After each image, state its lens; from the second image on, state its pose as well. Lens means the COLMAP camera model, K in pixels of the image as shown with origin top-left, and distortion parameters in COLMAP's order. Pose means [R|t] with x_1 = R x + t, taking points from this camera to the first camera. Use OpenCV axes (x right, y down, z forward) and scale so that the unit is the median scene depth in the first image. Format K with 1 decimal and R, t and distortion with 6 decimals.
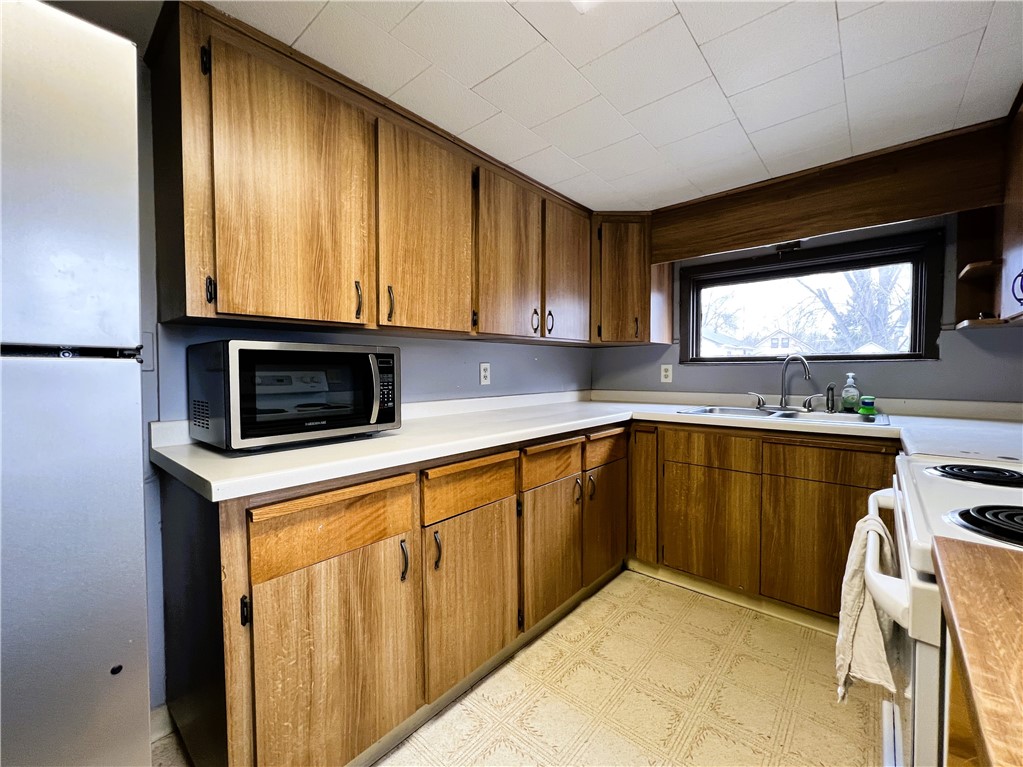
lens RADIAL K [[422.5, 0, 509.0], [0, 422.5, 381.8], [0, 0, 1]] dist [0.000310, 0.000074]
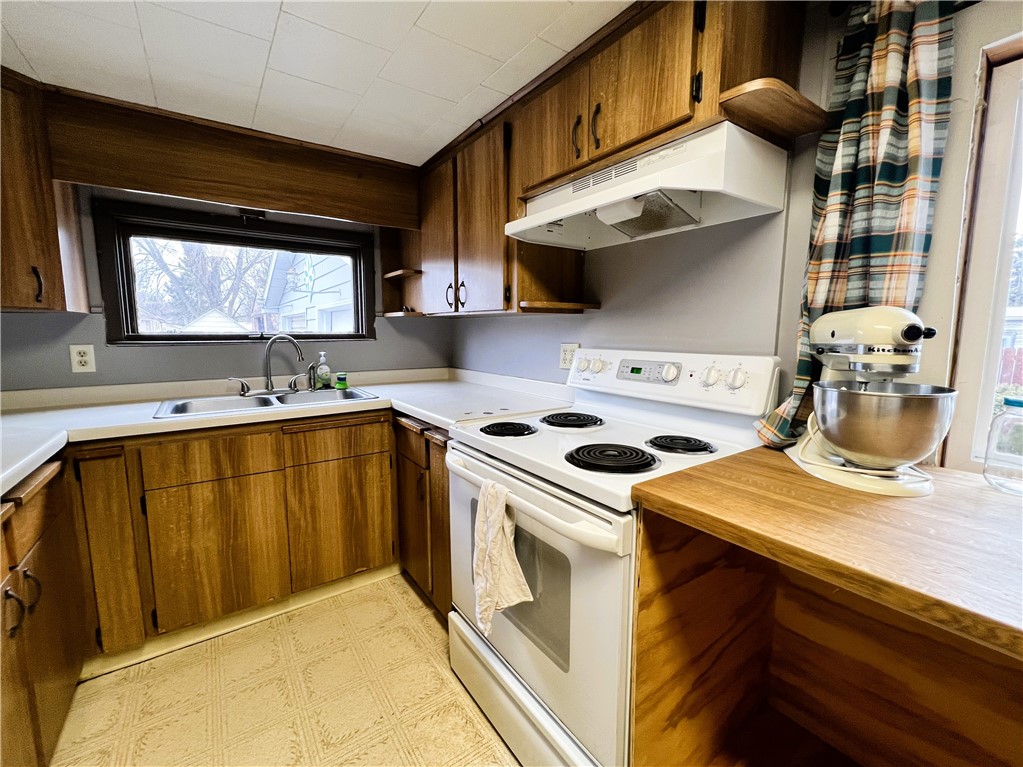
lens RADIAL K [[427.1, 0, 508.3], [0, 427.1, 381.6], [0, 0, 1]] dist [-0.000307, 0.000269]
pose [[0.239167, -0.109781, 0.964752, -0.142672], [0.026907, 0.993956, 0.106433, -0.049158], [-0.970606, 0.000503, 0.240675, 0.280231]]
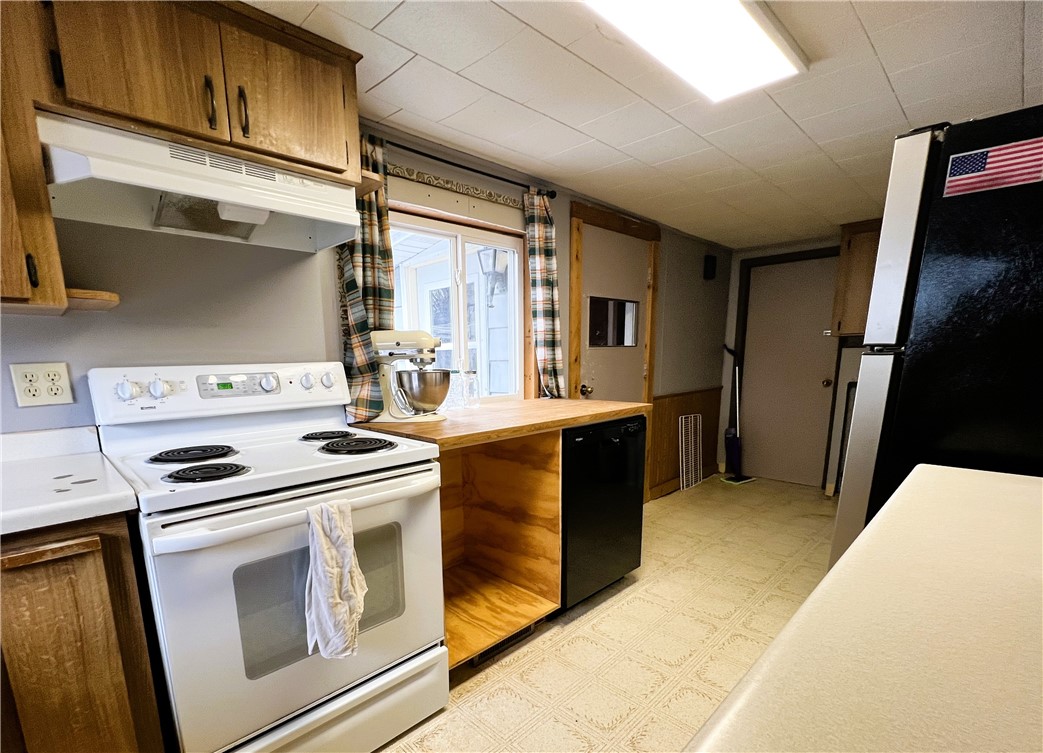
lens RADIAL K [[497.5, 0, 491.0], [0, 497.5, 460.0], [0, 0, 1]] dist [0.001357, 0.000139]
pose [[-0.996093, 0.002976, 0.088257, 0.122144], [0.023781, 0.971548, 0.235645, -0.046110], [-0.085044, 0.236823, -0.967824, 0.977491]]
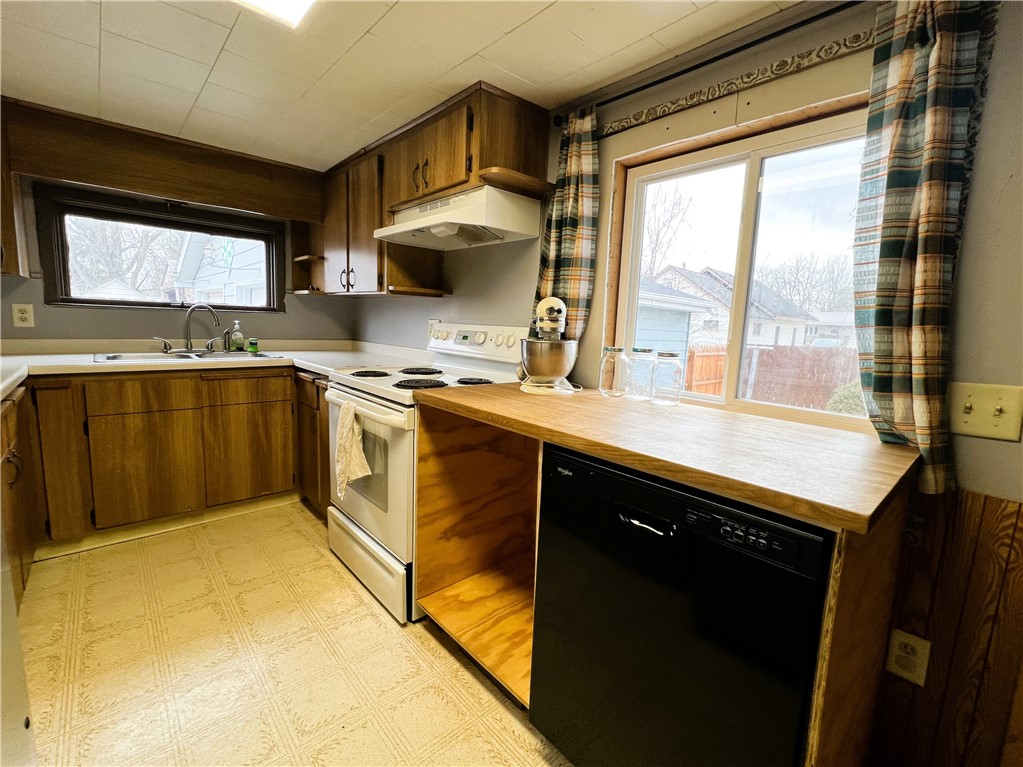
lens RADIAL K [[448.5, 0, 508.3], [0, 448.5, 381.6], [0, 0, 1]] dist [0.000025, 0.000148]
pose [[0.121271, -0.122248, 0.985063, -0.468920], [-0.012419, 0.992123, 0.124653, -0.017020], [-0.992542, -0.027350, 0.118797, 0.010651]]
